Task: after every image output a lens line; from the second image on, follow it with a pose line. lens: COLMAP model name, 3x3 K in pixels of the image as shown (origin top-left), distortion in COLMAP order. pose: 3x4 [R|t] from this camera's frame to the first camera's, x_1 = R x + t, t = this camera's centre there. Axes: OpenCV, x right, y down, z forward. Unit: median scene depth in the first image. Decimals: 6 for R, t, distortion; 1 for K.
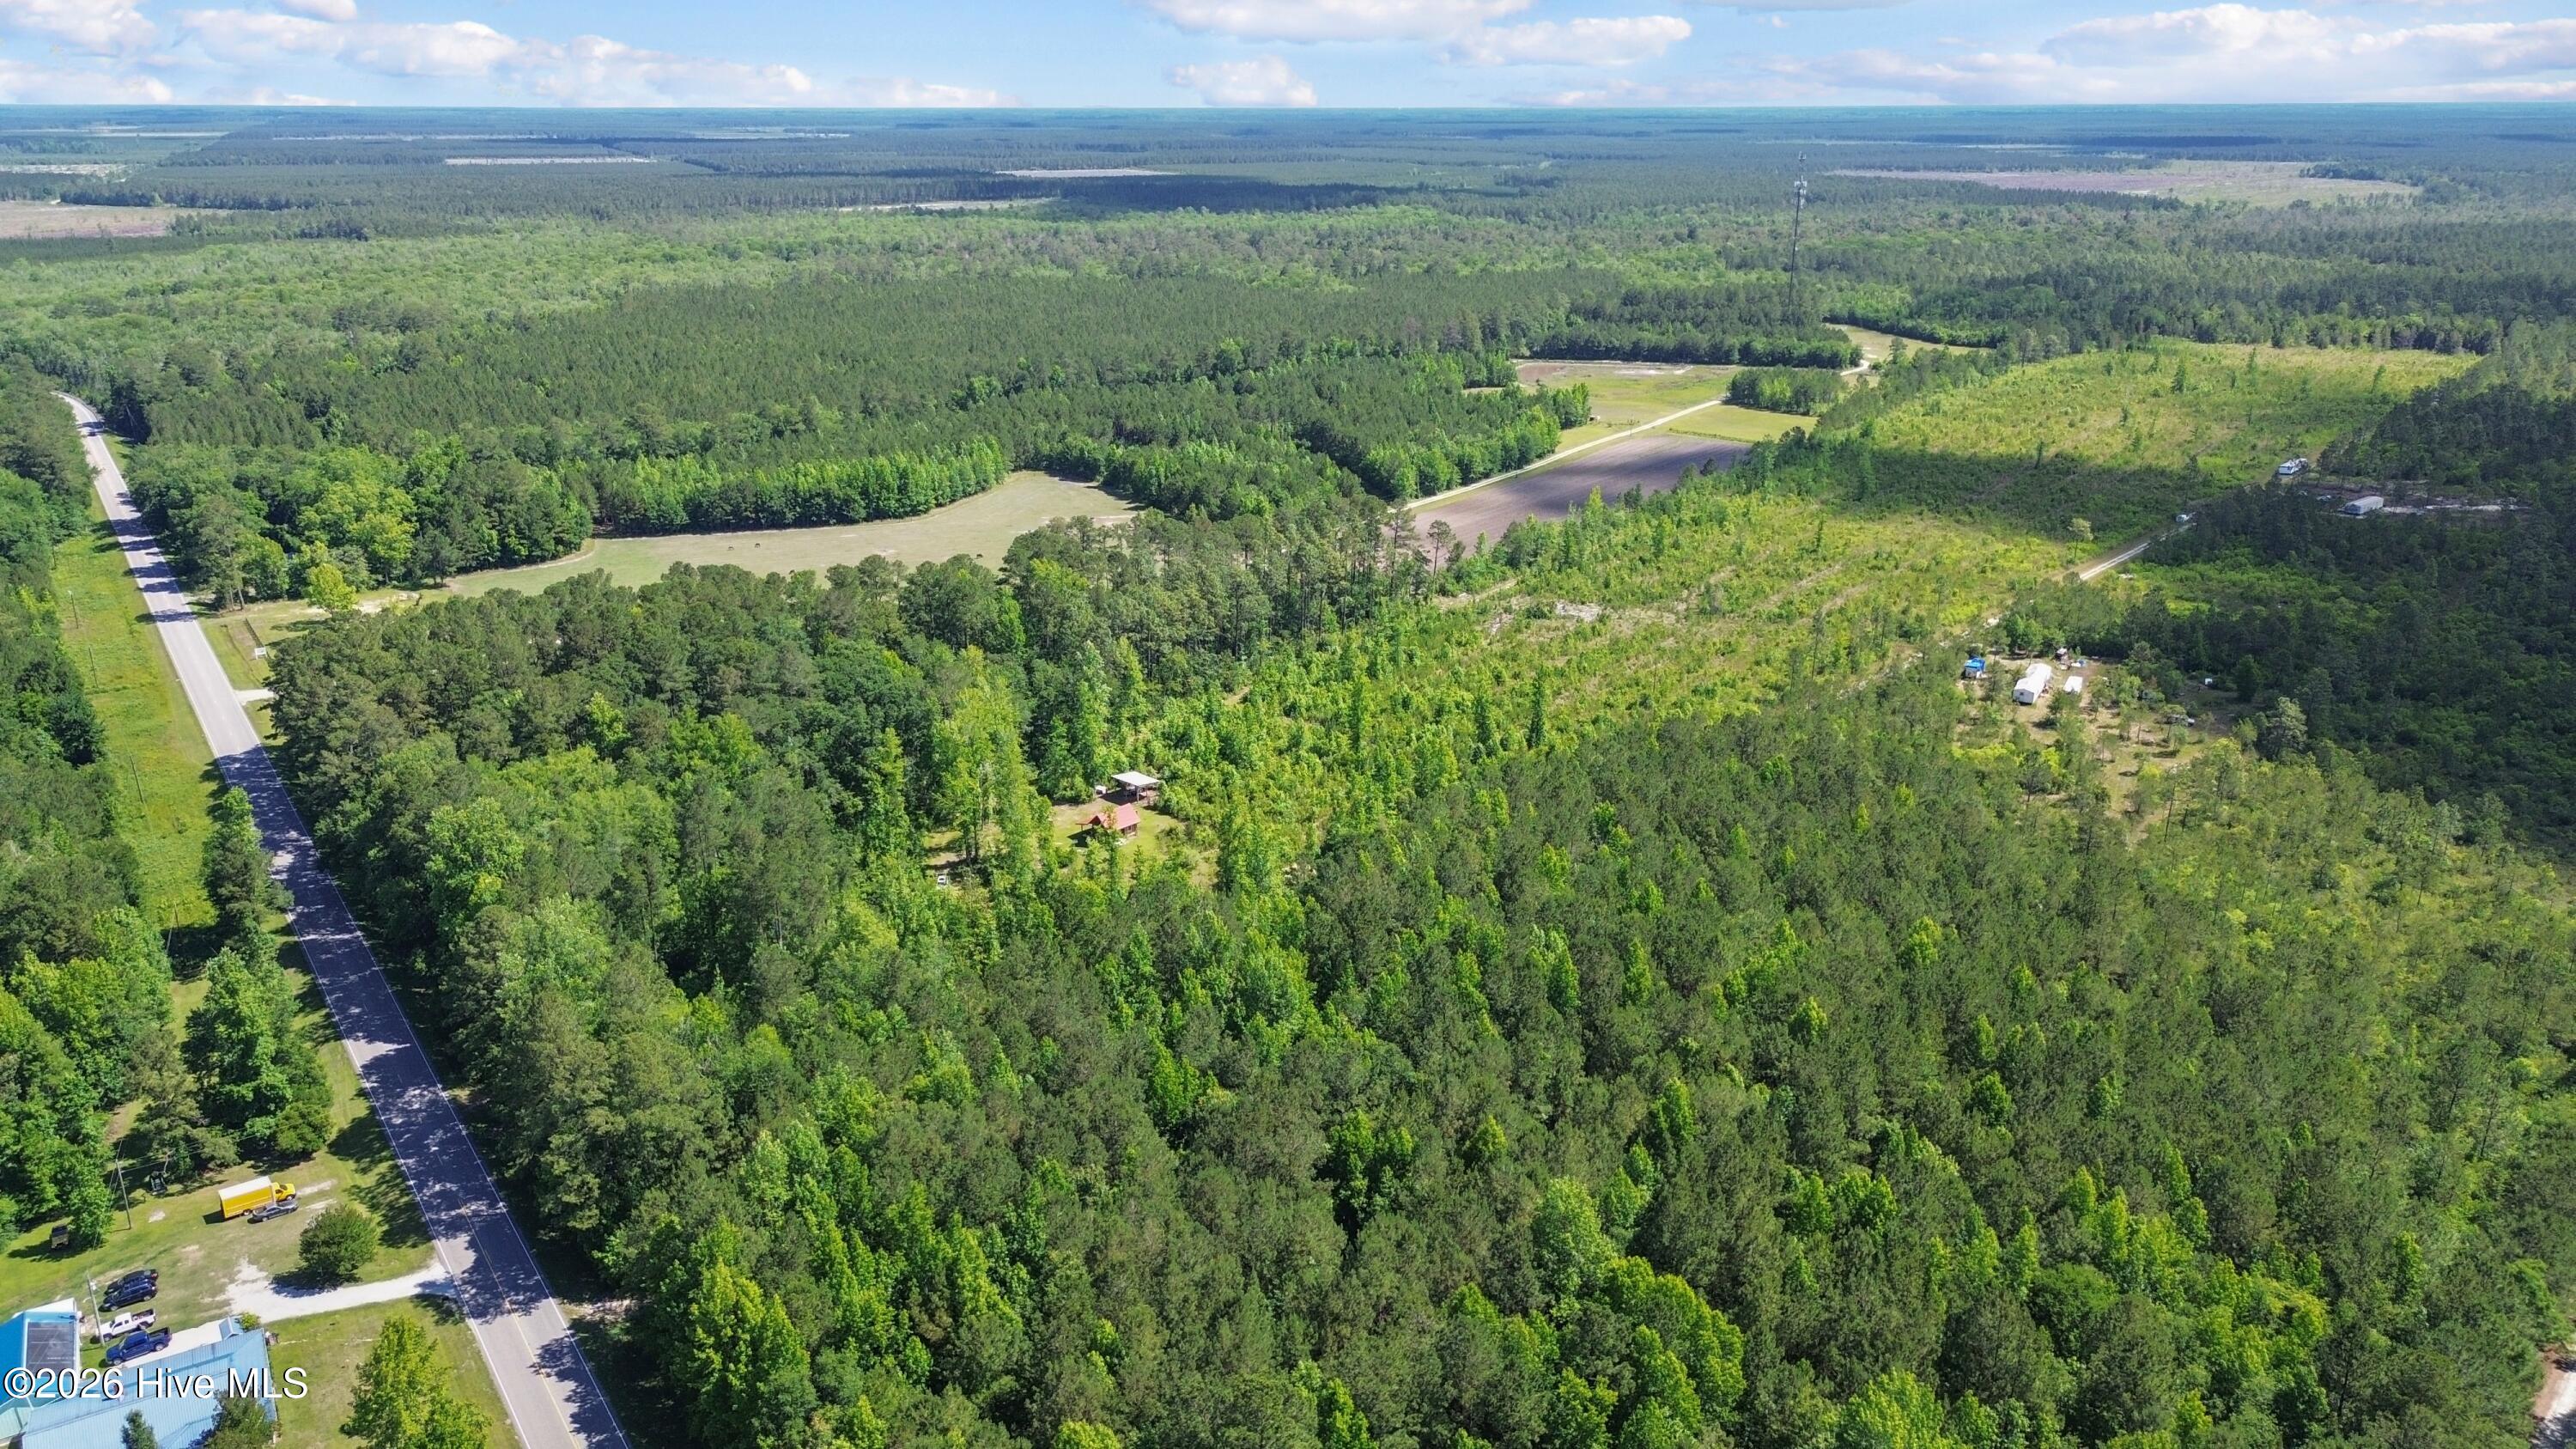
lens RADIAL K [[1811.1, 0, 1282.0], [0, 1811.1, 754.2], [0, 0, 1]] dist [0.061229, -0.054757]
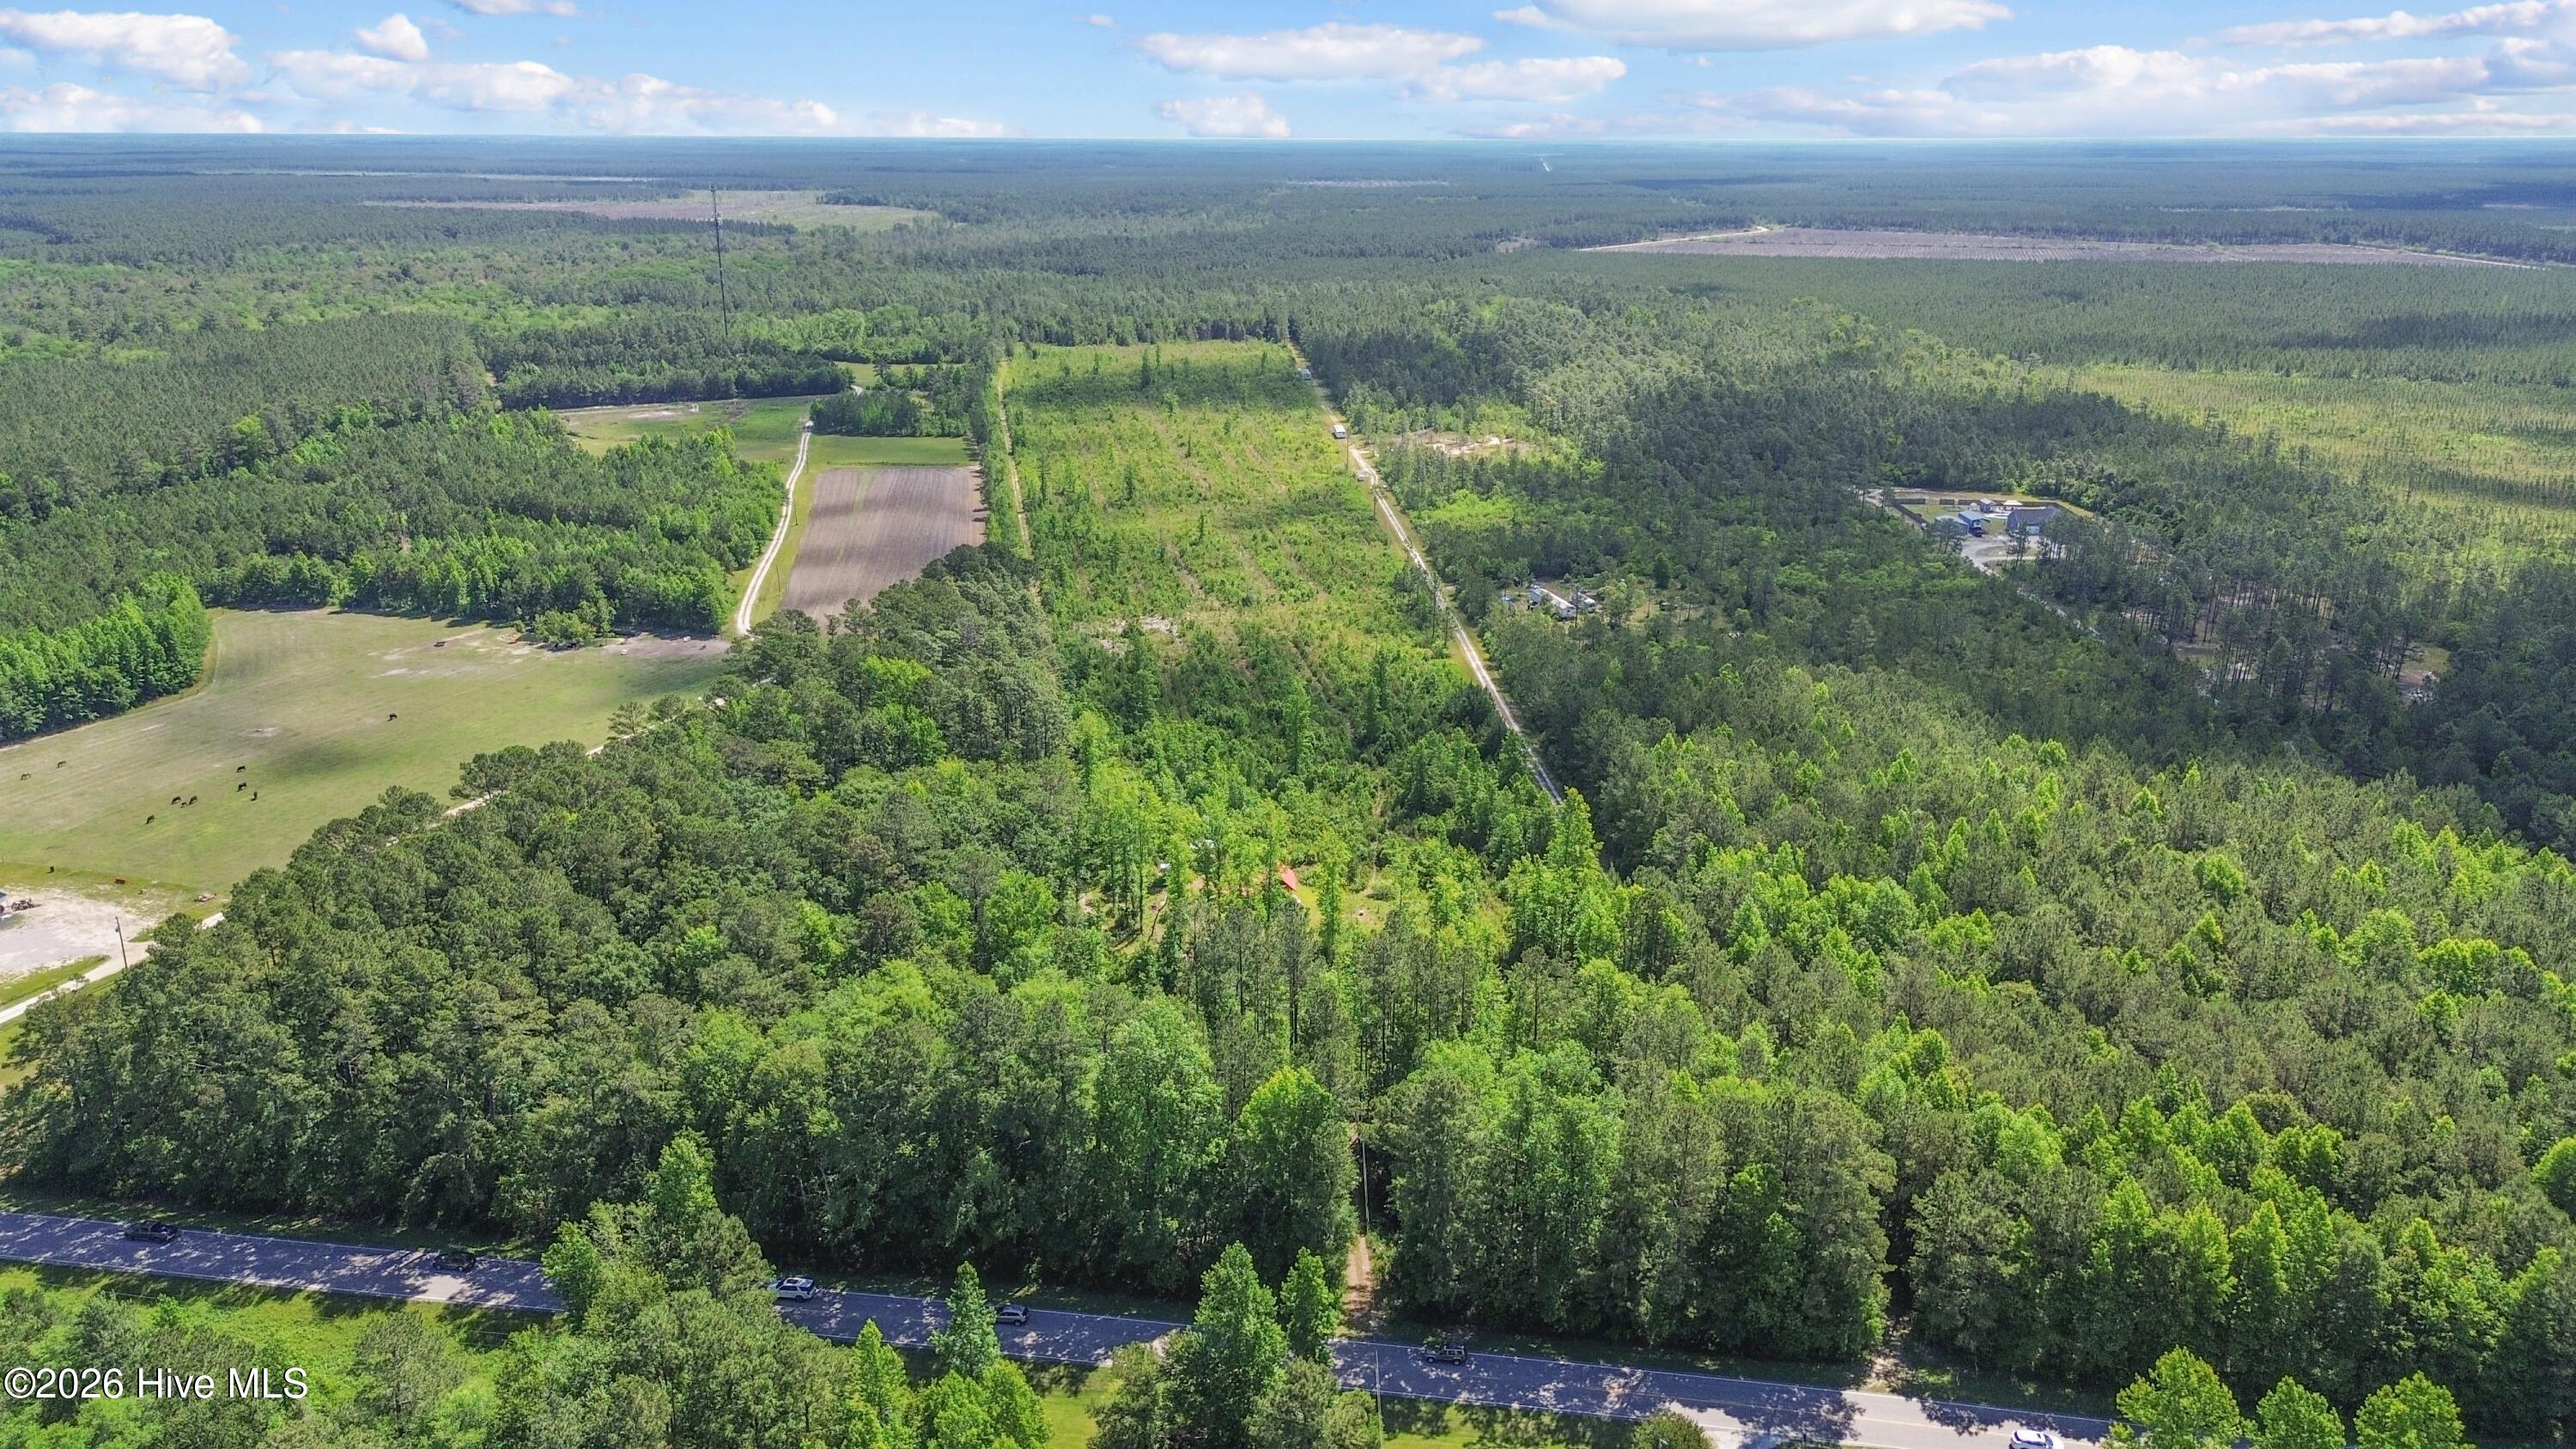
lens RADIAL K [[1811.1, 0, 1279.6], [0, 1811.1, 781.7], [0, 0, 1]] dist [0.061229, -0.054757]
pose [[0.692257, -0.239854, 0.680625, -0.485556], [0.240945, 0.965848, 0.095304, -0.069738], [-0.680239, 0.098018, 0.726407, 0.199933]]
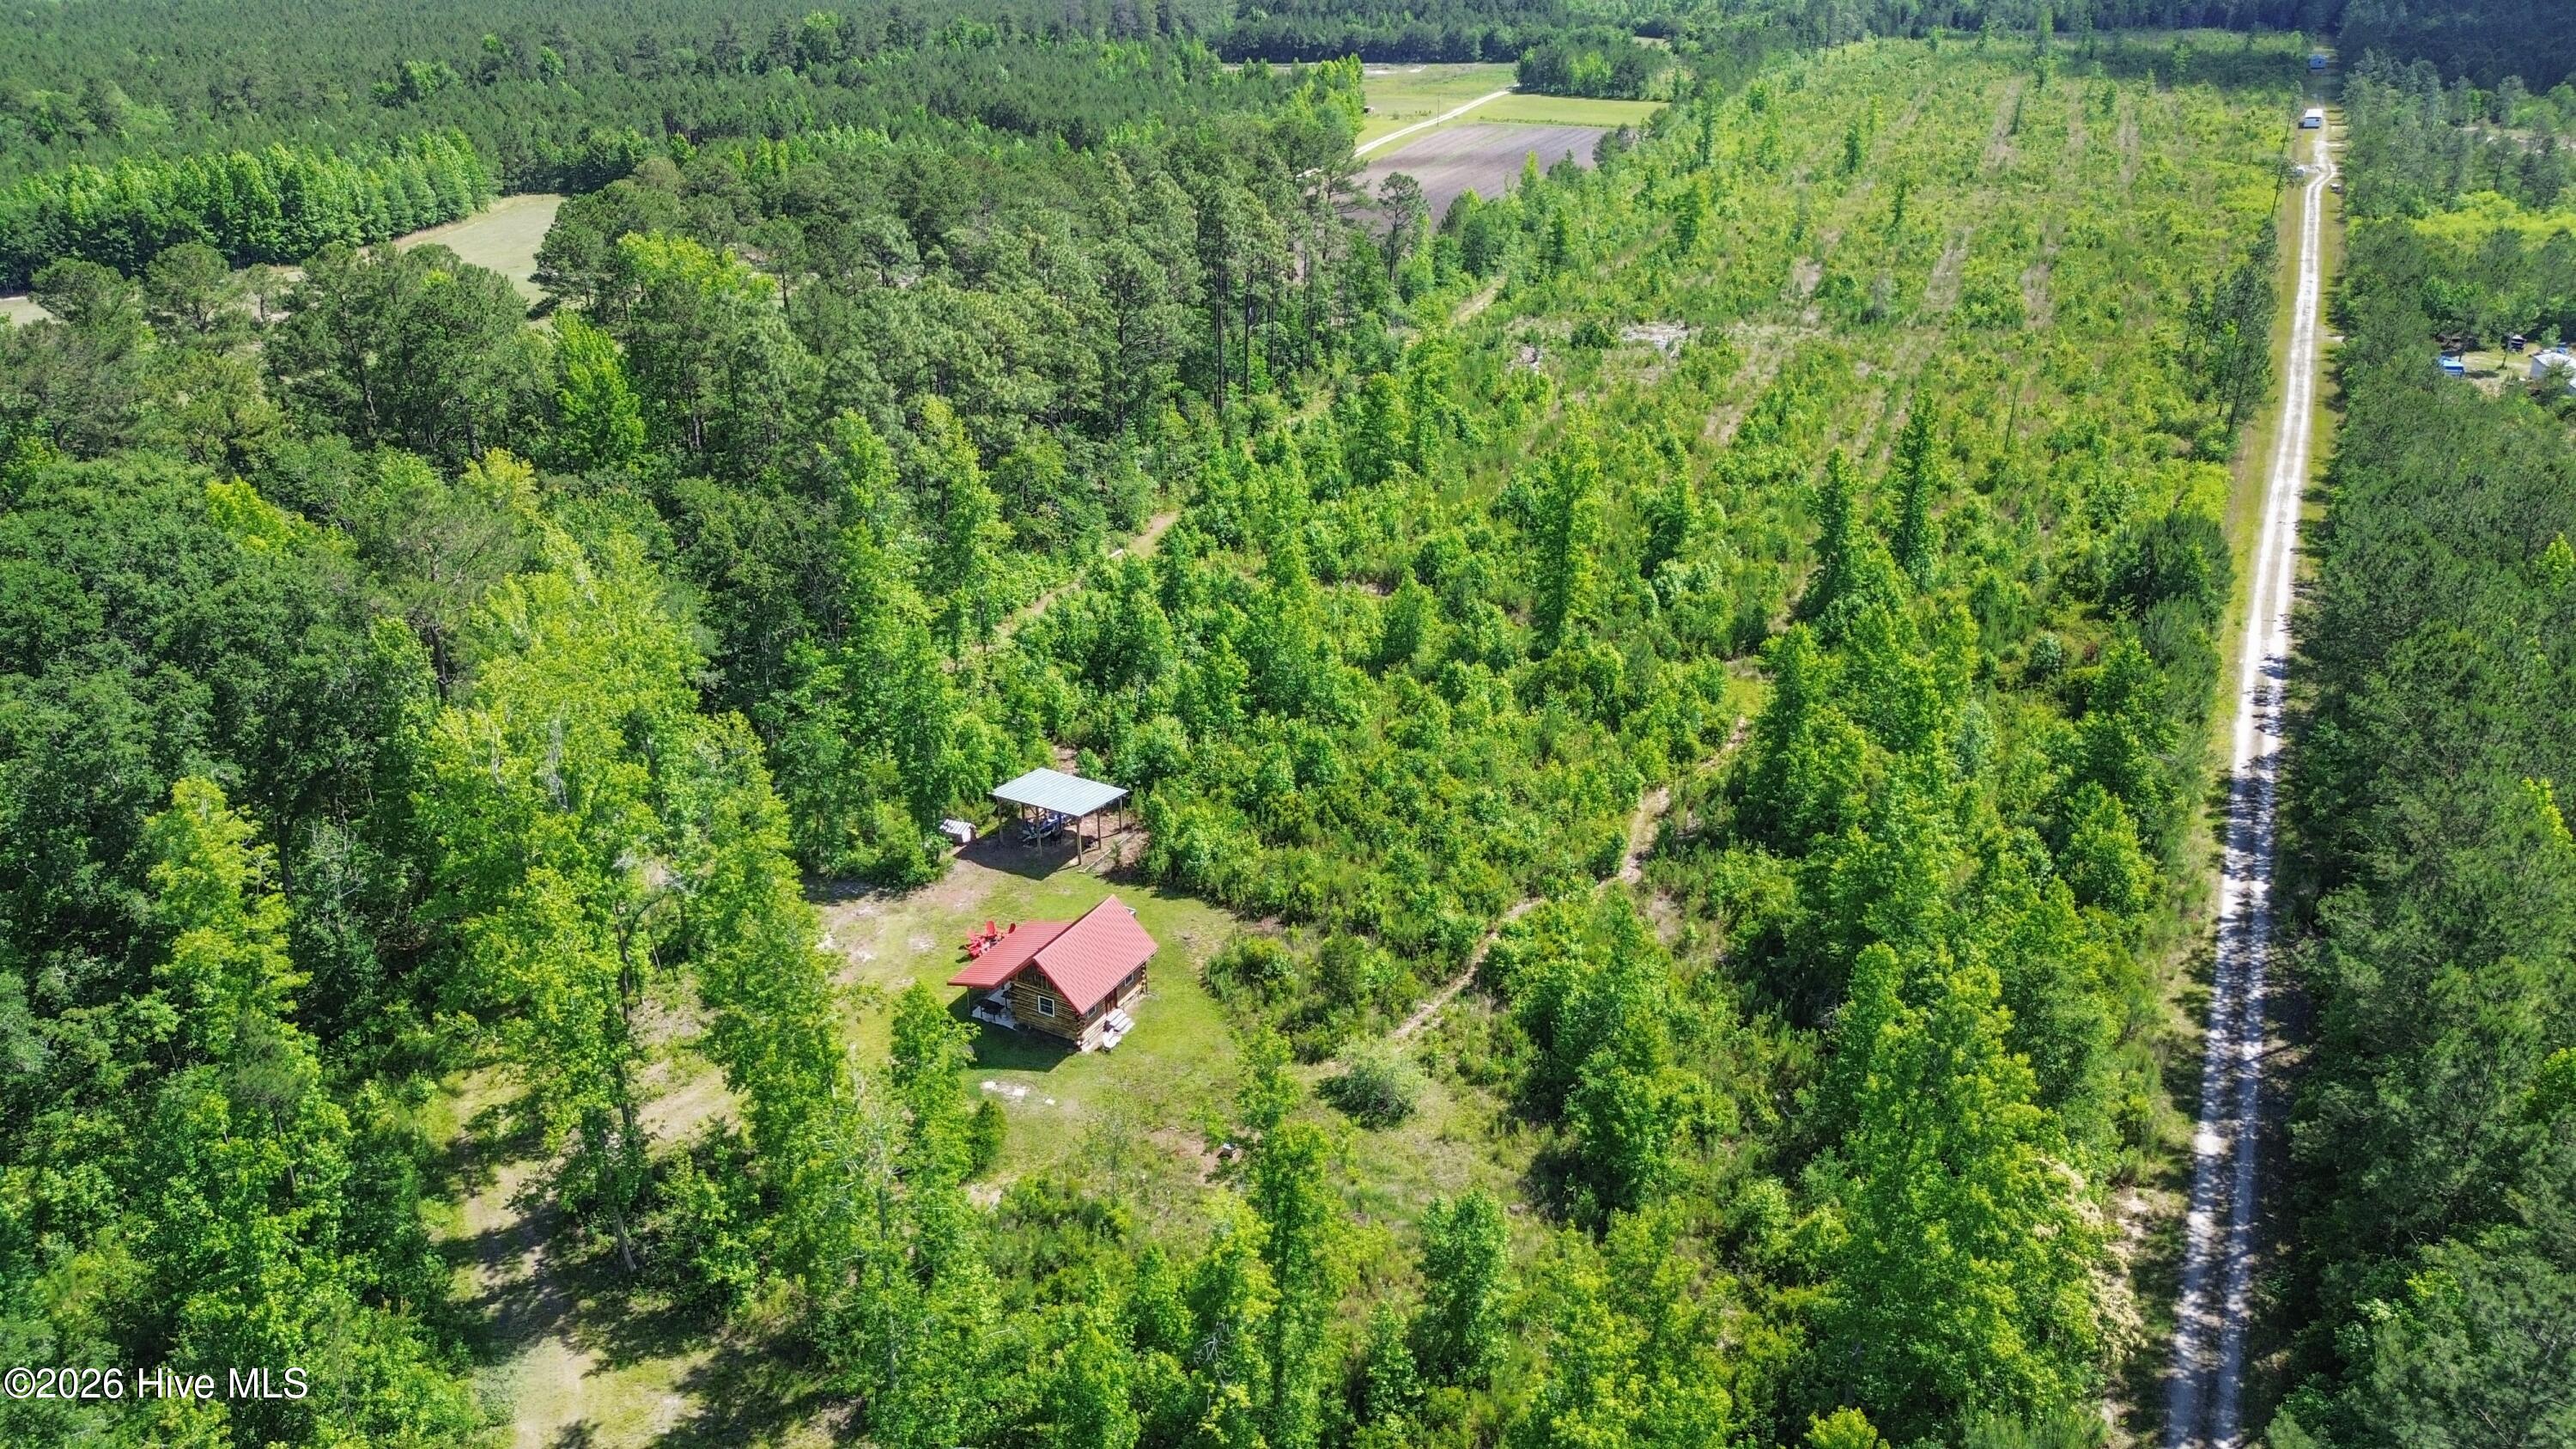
lens RADIAL K [[1811.1, 0, 1286.0], [0, 1811.1, 736.1], [0, 0, 1]] dist [0.061229, -0.054757]
pose [[0.964566, -0.110676, 0.239505, -0.085627], [0.090483, 0.991475, 0.093758, -0.018428], [-0.247840, -0.068765, 0.966358, 0.460538]]
